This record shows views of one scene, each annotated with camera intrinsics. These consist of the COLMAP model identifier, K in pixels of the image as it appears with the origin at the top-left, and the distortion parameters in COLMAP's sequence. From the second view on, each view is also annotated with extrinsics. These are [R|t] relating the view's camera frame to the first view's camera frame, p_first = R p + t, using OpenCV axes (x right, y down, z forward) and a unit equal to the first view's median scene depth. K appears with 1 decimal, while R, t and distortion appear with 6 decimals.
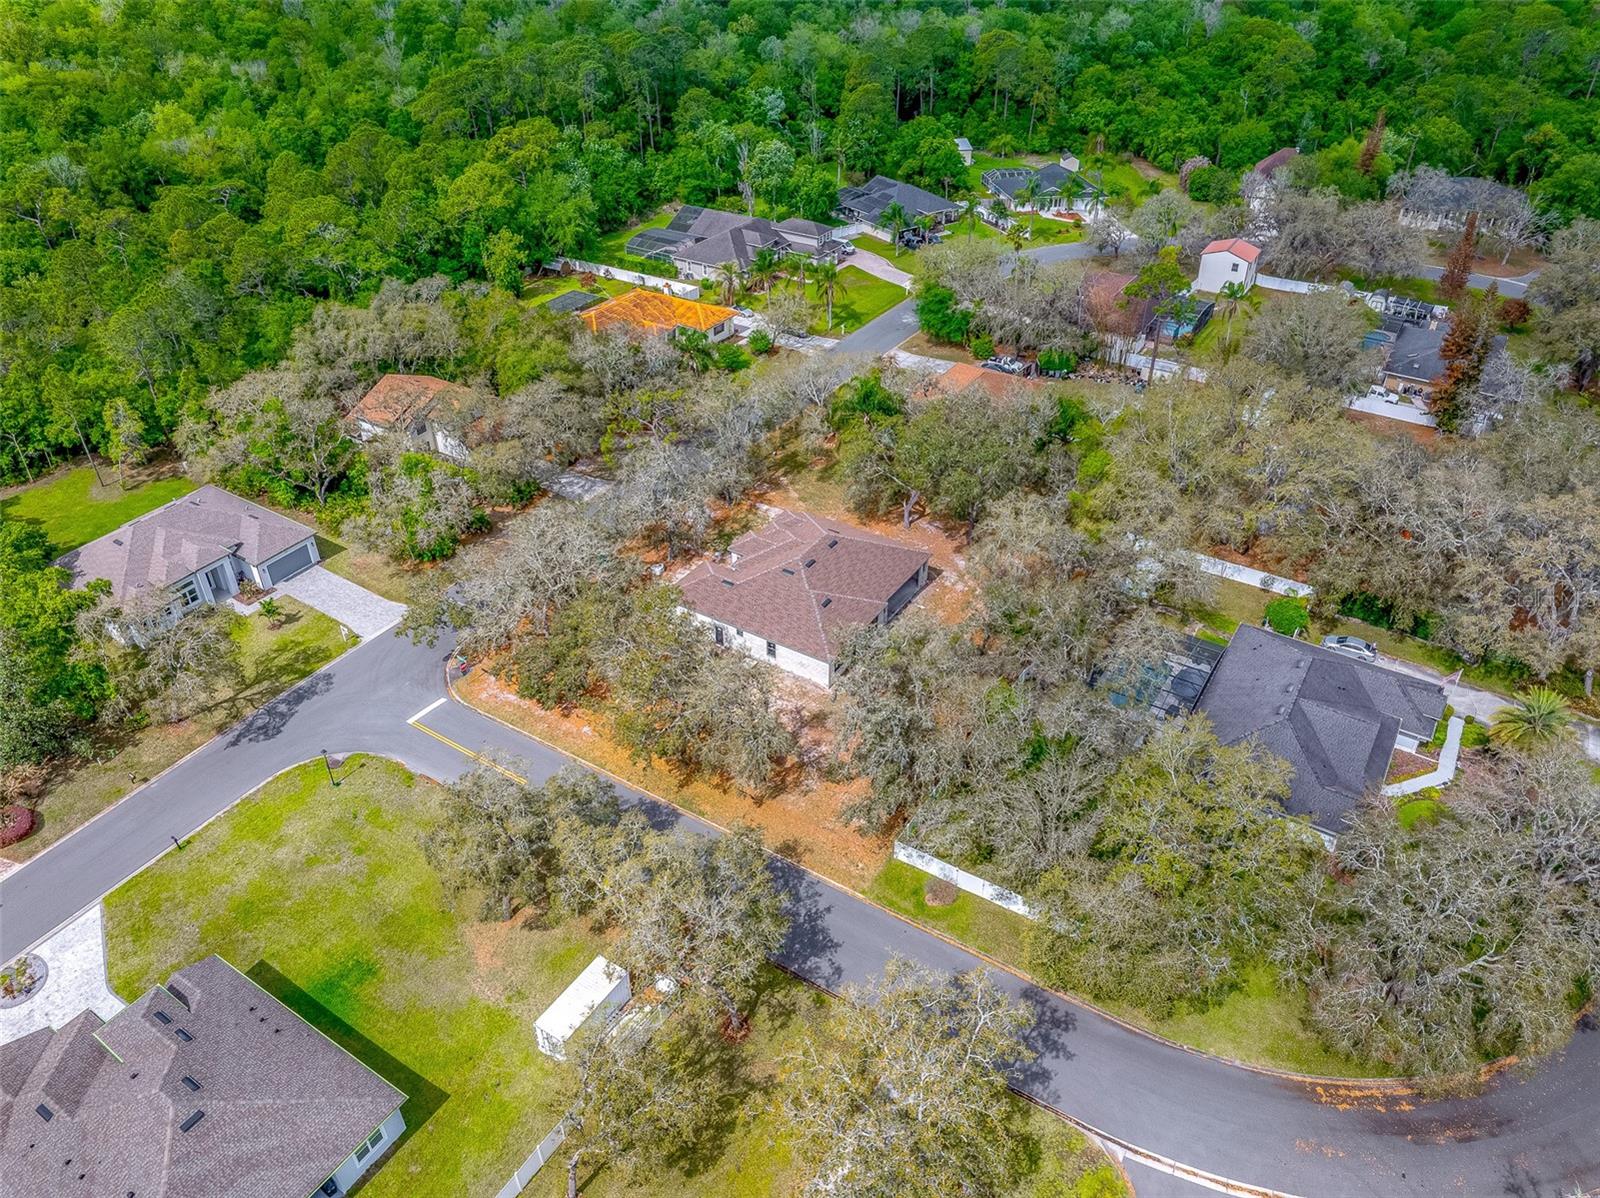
lens RADIAL K [[1118.5, 0, 800.0], [0, 1118.5, 599.0], [0, 0, 1]] dist [-0.077140, 0.048911]
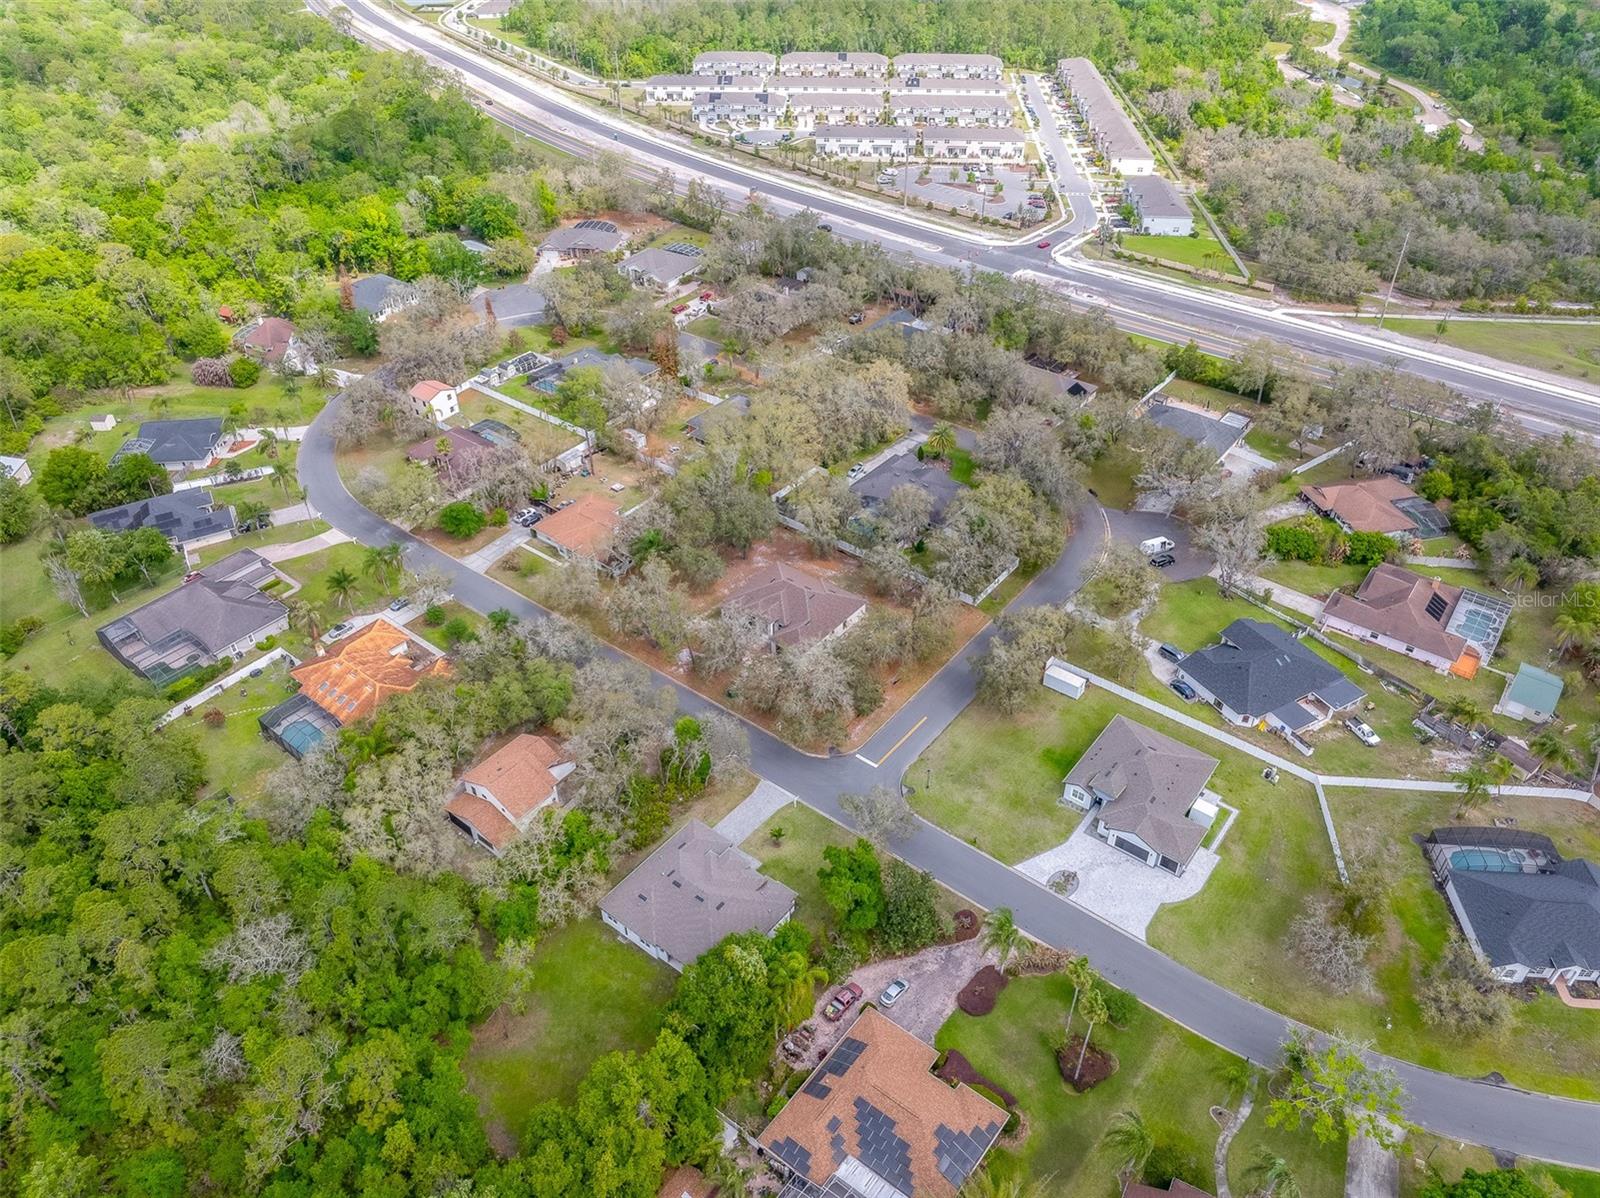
lens RADIAL K [[1118.5, 0, 800.0], [0, 1118.5, 599.0], [0, 0, 1]] dist [-0.077140, 0.048911]
pose [[0.099805, -0.605535, 0.789536, -0.829990], [0.570443, 0.684968, 0.453227, -0.494774], [-0.815251, 0.405150, 0.413786, 0.125057]]
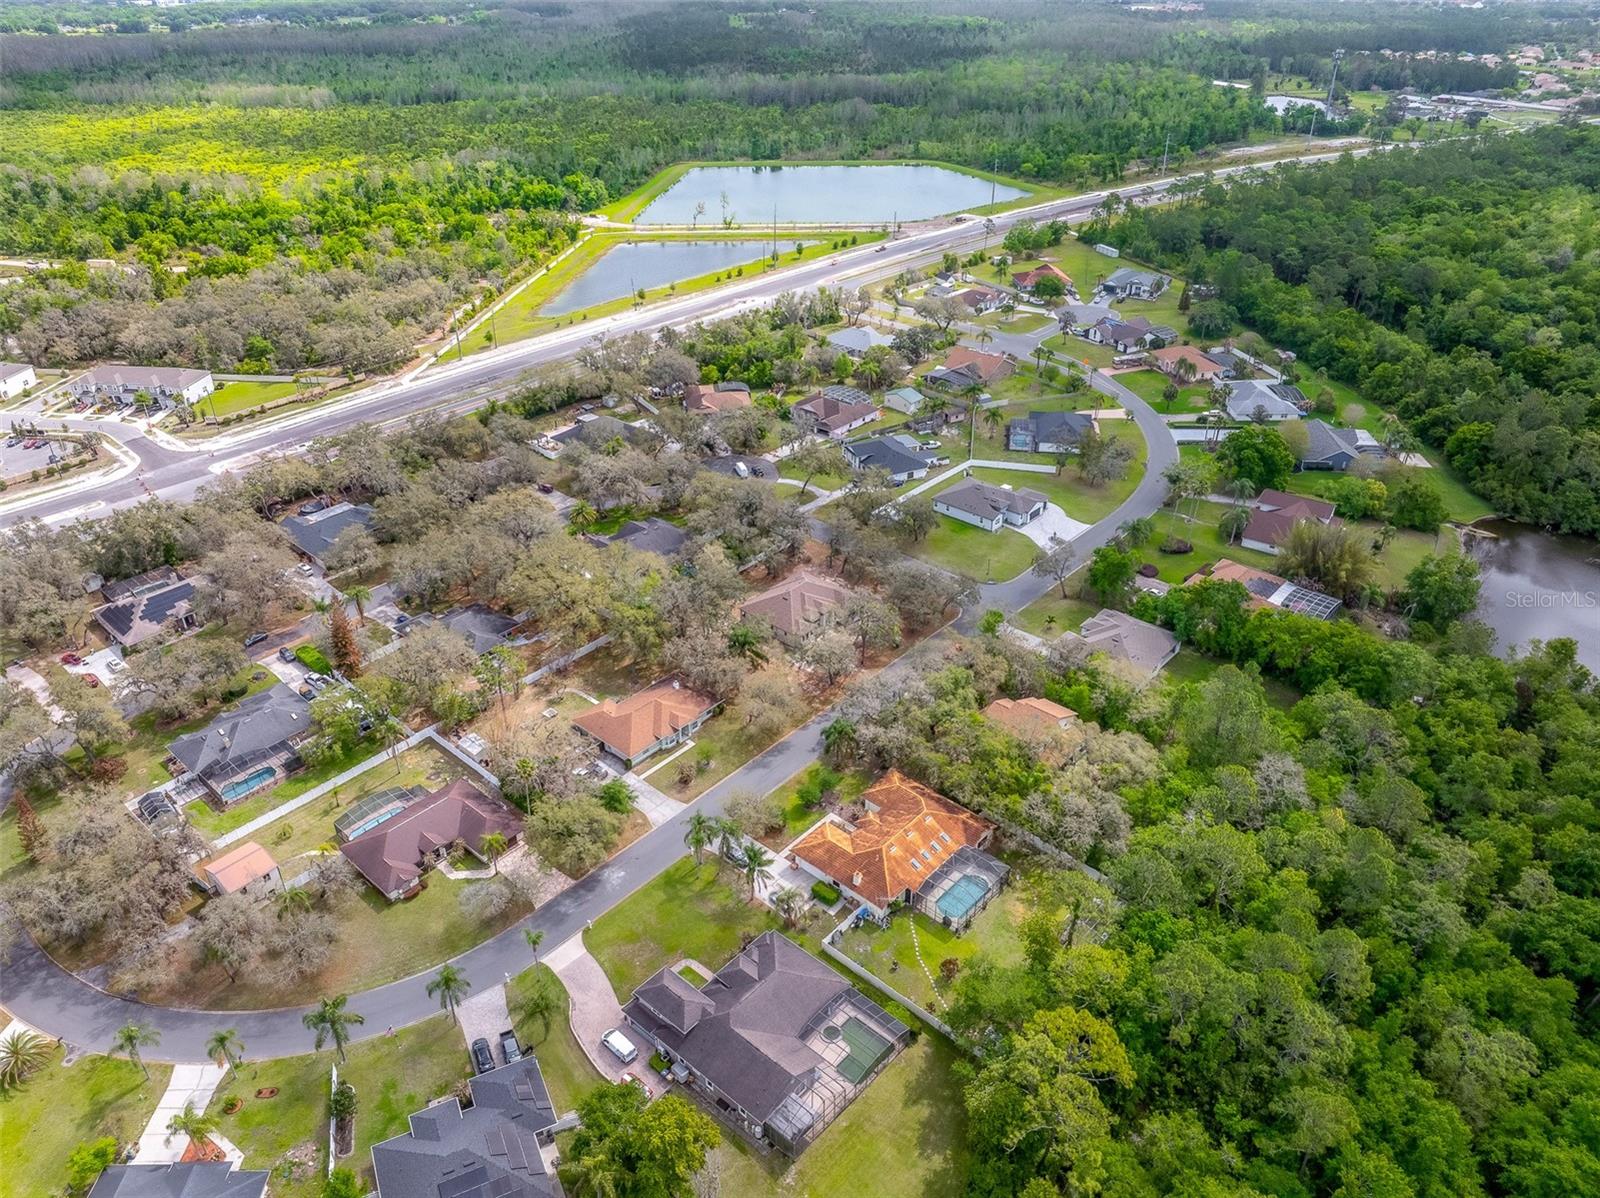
lens RADIAL K [[1118.5, 0, 800.0], [0, 1118.5, 599.0], [0, 0, 1]] dist [-0.077140, 0.048911]
pose [[-0.987130, -0.083404, 0.136447, -0.166777], [0.090413, 0.412705, 0.906366, -1.169037], [-0.131907, 0.907038, -0.399853, 1.077278]]
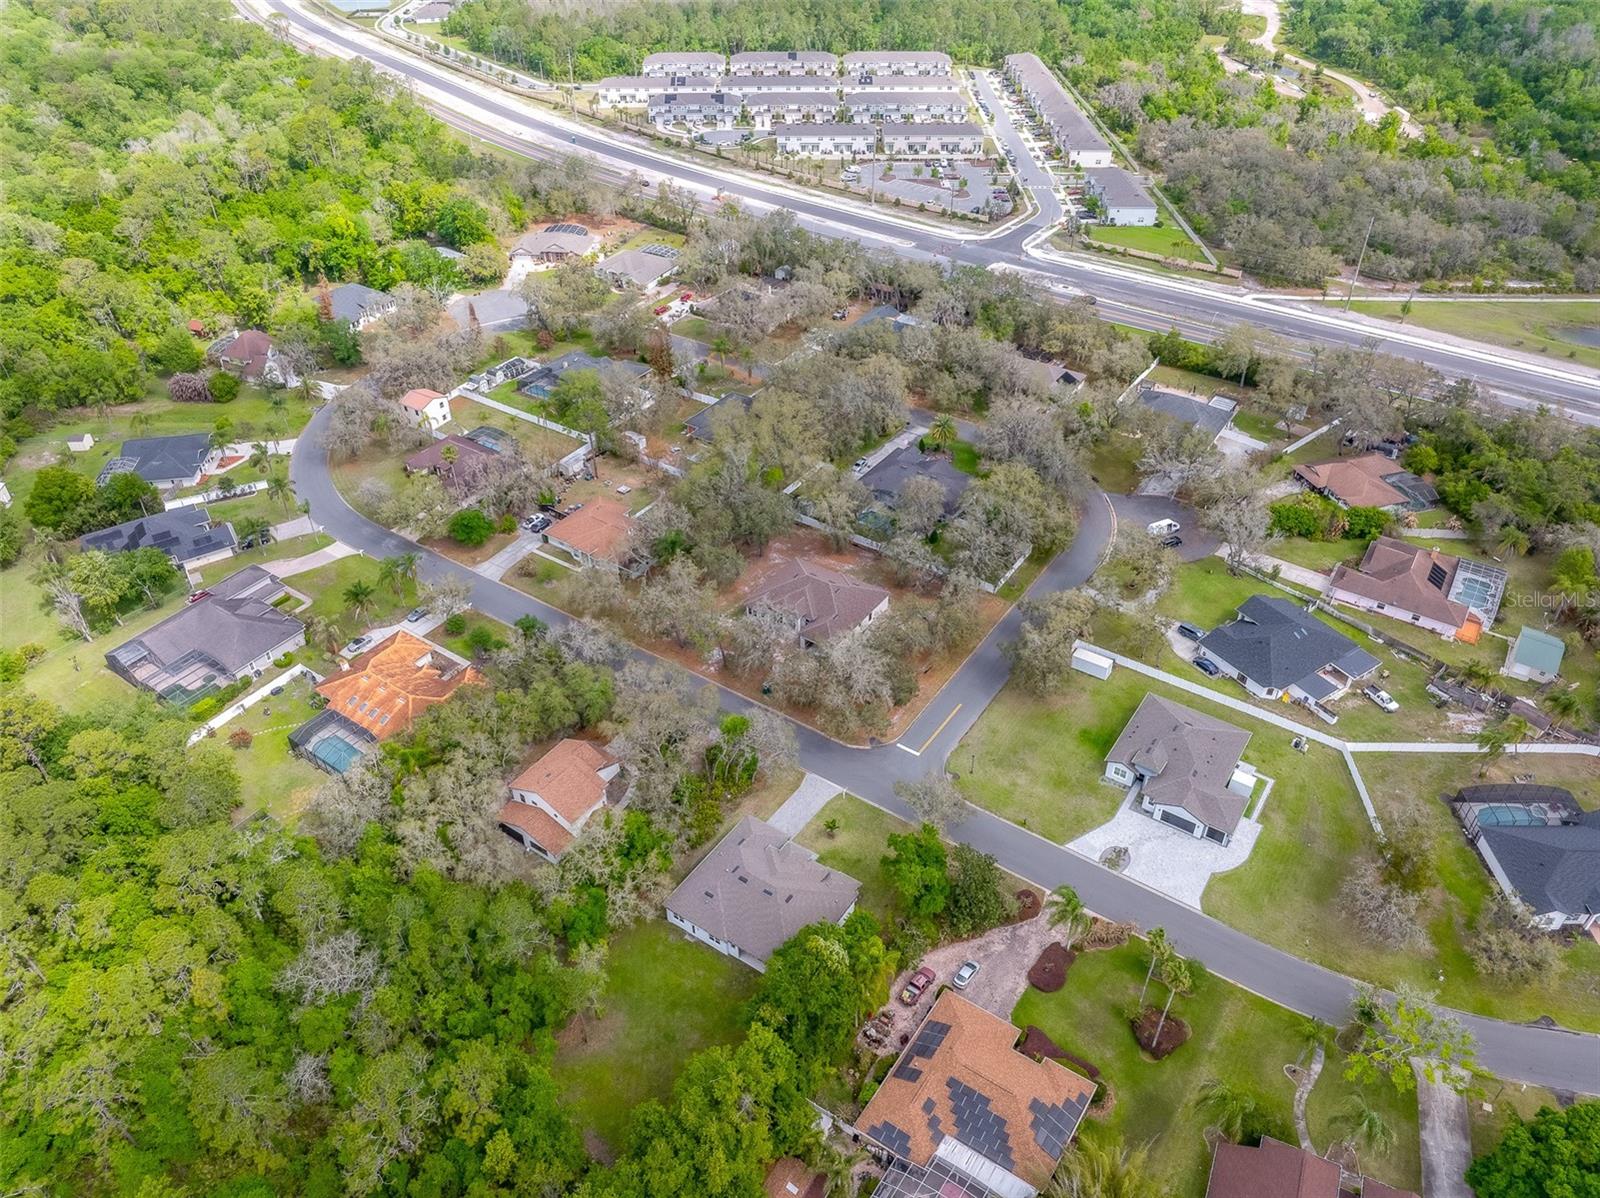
lens RADIAL K [[1118.5, 0, 800.0], [0, 1118.5, 599.0], [0, 0, 1]] dist [-0.077140, 0.048911]
pose [[0.033585, -0.608026, 0.793207, -0.843418], [0.572837, 0.662066, 0.483246, -0.539541], [-0.818981, 0.438148, 0.370535, 0.189721]]
